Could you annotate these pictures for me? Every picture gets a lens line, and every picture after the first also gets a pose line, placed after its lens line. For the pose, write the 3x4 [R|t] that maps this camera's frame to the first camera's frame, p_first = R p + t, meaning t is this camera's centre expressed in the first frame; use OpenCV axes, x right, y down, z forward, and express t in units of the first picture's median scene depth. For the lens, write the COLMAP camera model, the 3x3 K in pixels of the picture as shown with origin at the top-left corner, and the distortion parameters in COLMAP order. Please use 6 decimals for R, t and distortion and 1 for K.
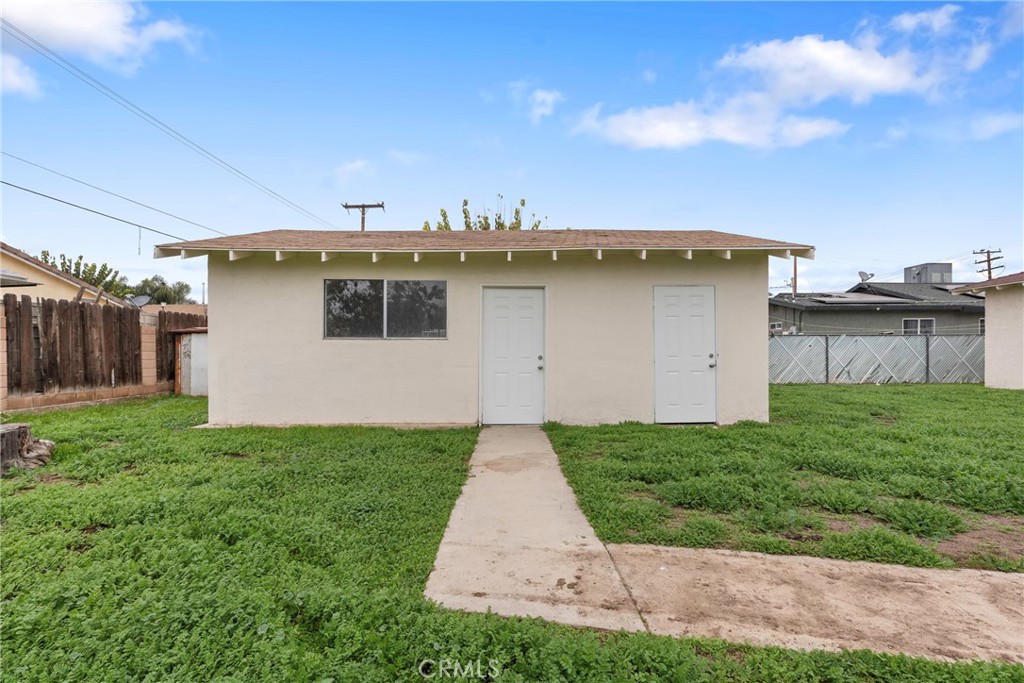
lens RADIAL K [[468.7, 0, 512.0], [0, 468.7, 341.5], [0, 0, 1]] dist [-0.018022, 0.000310]
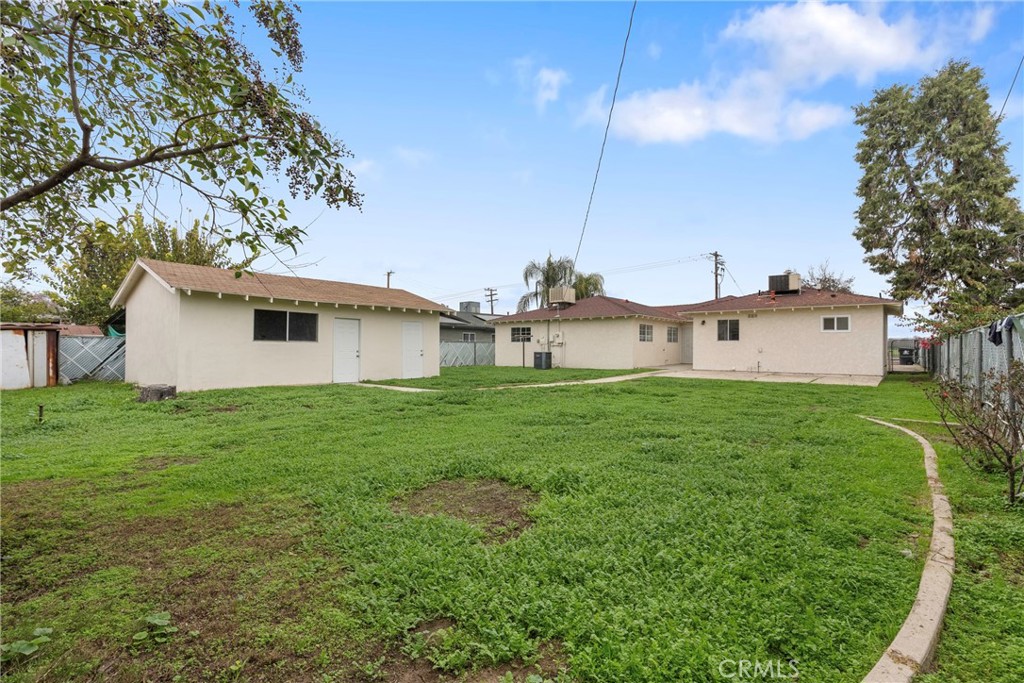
lens RADIAL K [[468.7, 0, 512.0], [0, 468.7, 341.5], [0, 0, 1]] dist [-0.018022, 0.000310]
pose [[0.655790, 0.012636, 0.754838, -0.762574], [-0.008792, 0.999920, -0.009101, 0.001701], [-0.754892, -0.000668, 0.655849, -0.657733]]
